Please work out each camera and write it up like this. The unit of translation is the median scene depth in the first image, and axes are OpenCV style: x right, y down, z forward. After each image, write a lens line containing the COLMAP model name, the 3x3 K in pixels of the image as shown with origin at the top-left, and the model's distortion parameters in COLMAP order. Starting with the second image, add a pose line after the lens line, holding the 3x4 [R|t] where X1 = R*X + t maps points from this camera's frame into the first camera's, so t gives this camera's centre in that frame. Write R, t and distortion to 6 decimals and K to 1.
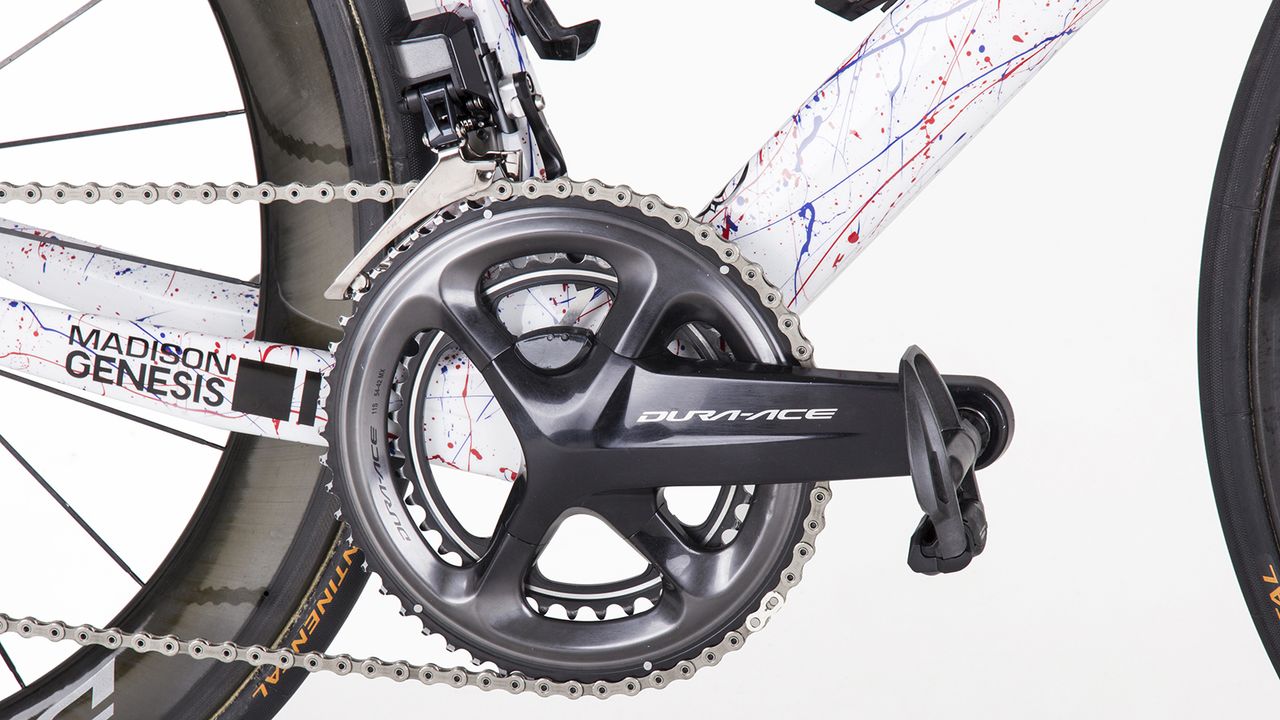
lens RADIAL K [[5529.3, 0, 640.0], [0, 5529.3, 360.4], [0, 0, 1]] dist [-0.134816, 0.000000]
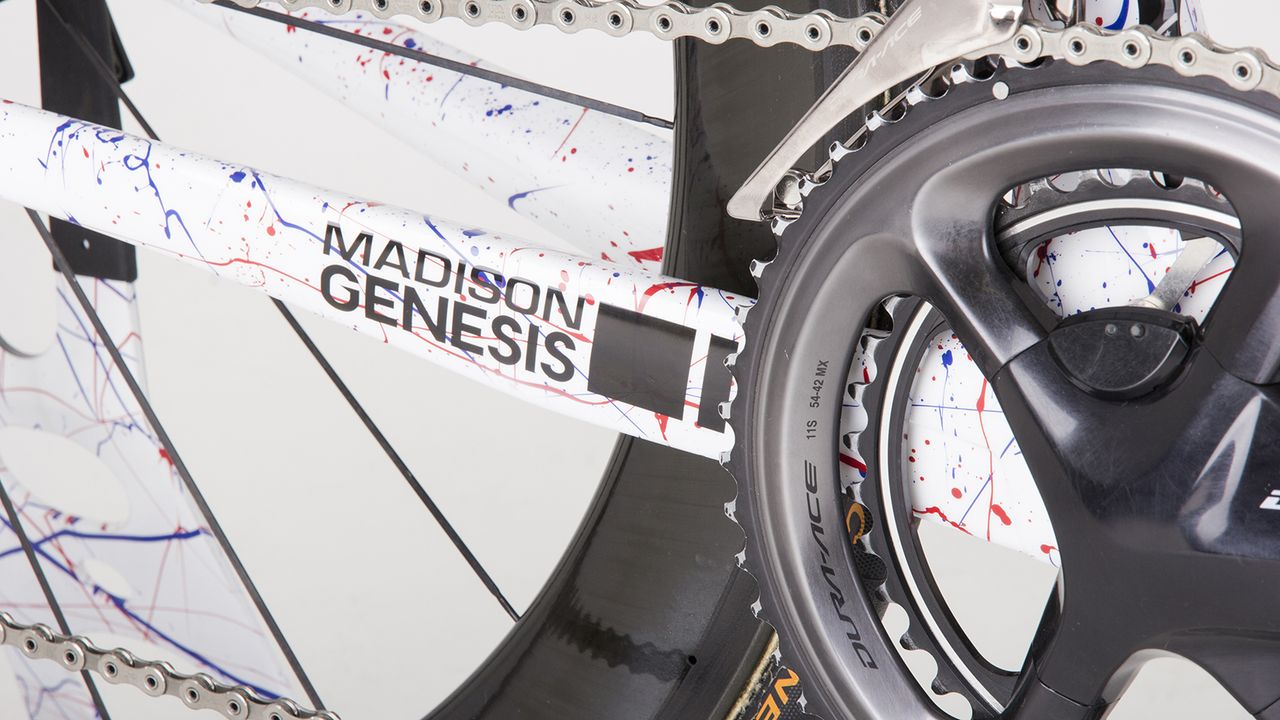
lens RADIAL K [[5529.3, 0, 639.7], [0, 5529.3, 358.5], [0, 0, 1]] dist [-0.134816, 0.000000]
pose [[0.988151, 0.054008, -0.143668, 0.011851], [-0.046527, 0.997405, 0.054935, -0.025365], [0.146263, -0.047600, 0.988100, 0.444971]]
